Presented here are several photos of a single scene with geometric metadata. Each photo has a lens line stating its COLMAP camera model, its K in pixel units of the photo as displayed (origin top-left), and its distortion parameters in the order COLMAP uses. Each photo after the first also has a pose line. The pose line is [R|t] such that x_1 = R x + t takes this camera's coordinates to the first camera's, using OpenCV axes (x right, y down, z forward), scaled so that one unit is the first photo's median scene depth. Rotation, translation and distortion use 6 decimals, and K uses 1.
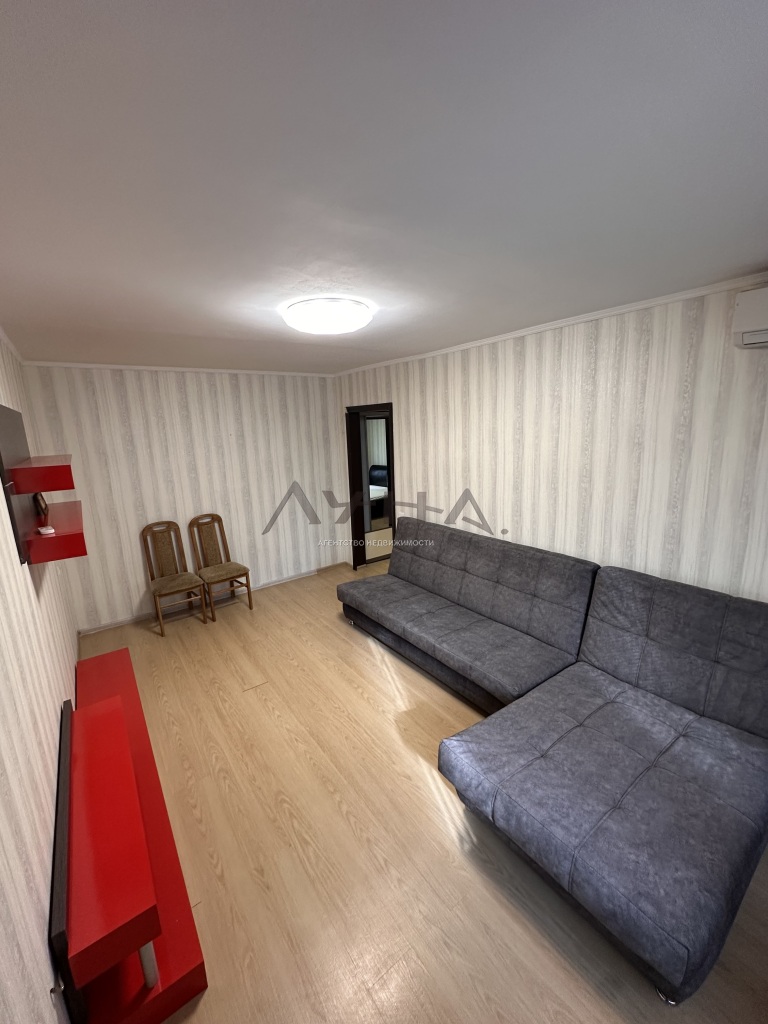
lens RADIAL K [[409.0, 0, 384.6], [0, 409.0, 509.2], [0, 0, 1]] dist [-0.003952, 0.000414]
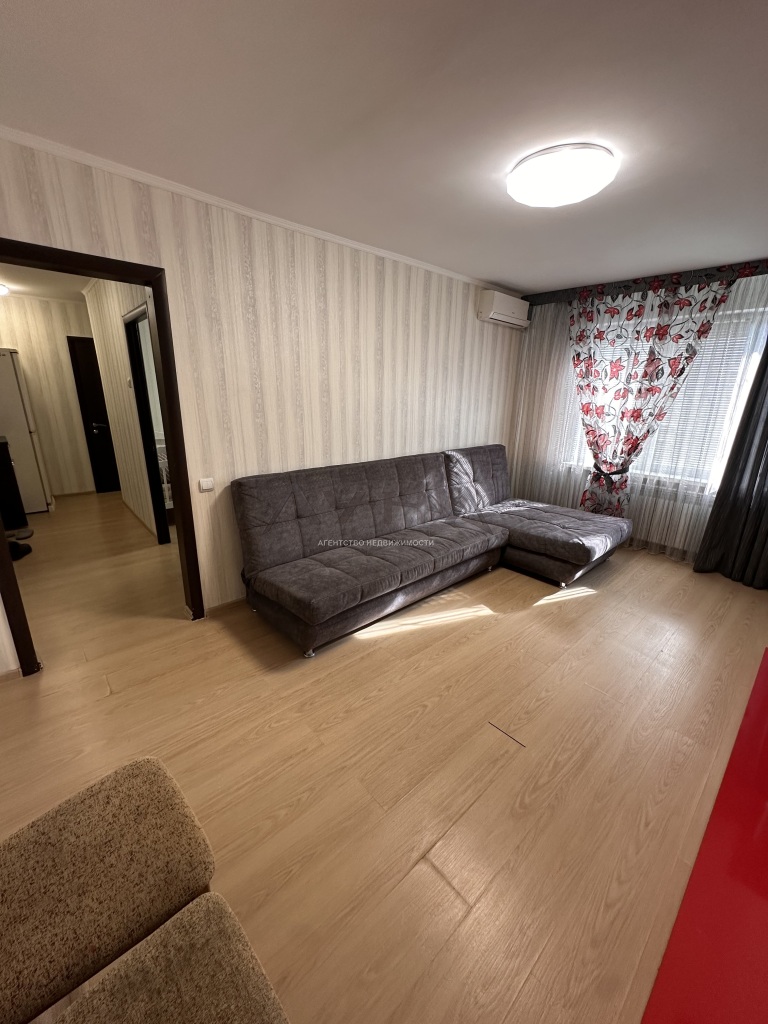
lens RADIAL K [[409.0, 0, 385.8], [0, 409.0, 510.8], [0, 0, 1]] dist [-0.003952, 0.000414]
pose [[-0.102225, -0.254741, 0.961591, -0.958133], [0.183034, 0.945334, 0.269892, -0.102926], [-0.977777, 0.203593, -0.050010, 1.351170]]
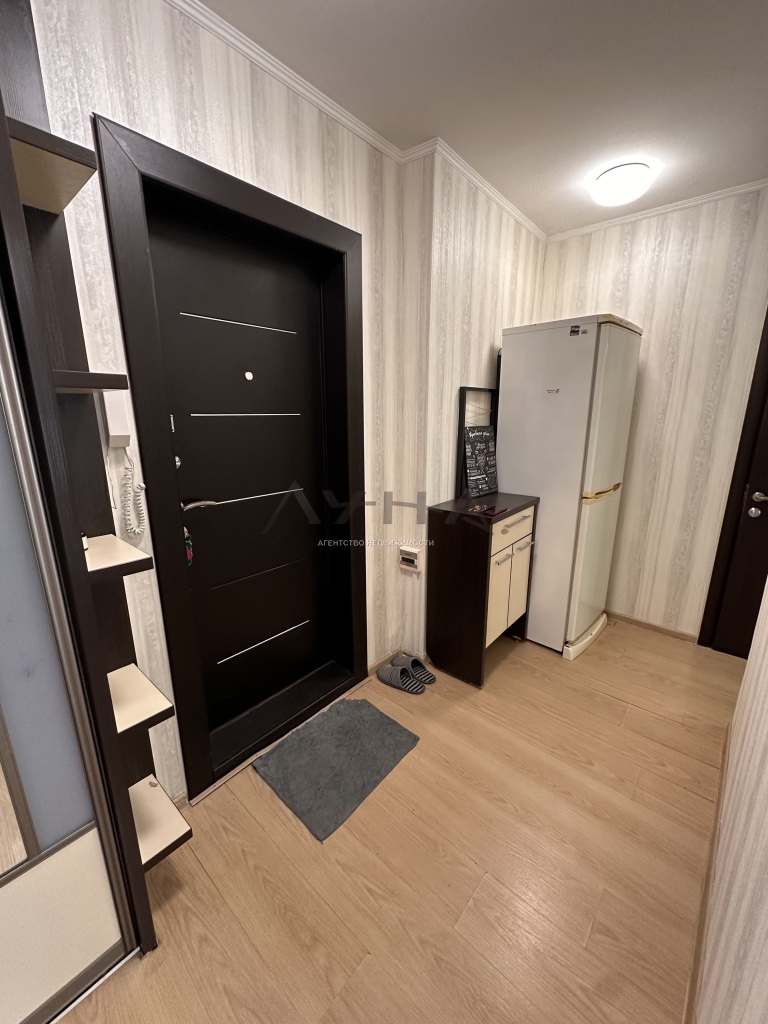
lens RADIAL K [[409.0, 0, 381.7], [0, 409.0, 512.0], [0, 0, 1]] dist [-0.003952, 0.000414]
pose [[0.977282, -0.012460, 0.211577, 0.429714], [0.003328, 0.999049, 0.043464, -0.238594], [-0.211917, -0.041772, 0.976394, 1.986707]]
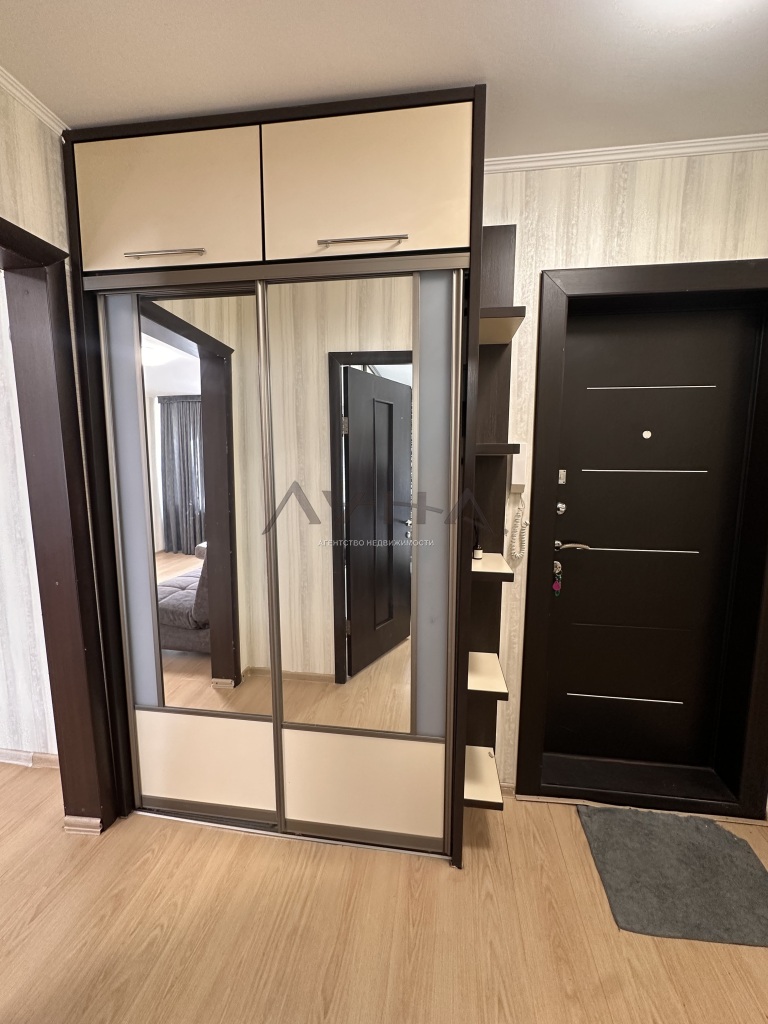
lens RADIAL K [[409.0, 0, 384.3], [0, 409.0, 513.3], [0, 0, 1]] dist [-0.003952, 0.000414]
pose [[0.706685, 0.126125, -0.696196, 0.539422], [-0.166993, 0.985916, 0.009102, -0.232259], [0.687539, 0.109828, 0.717794, 1.907182]]
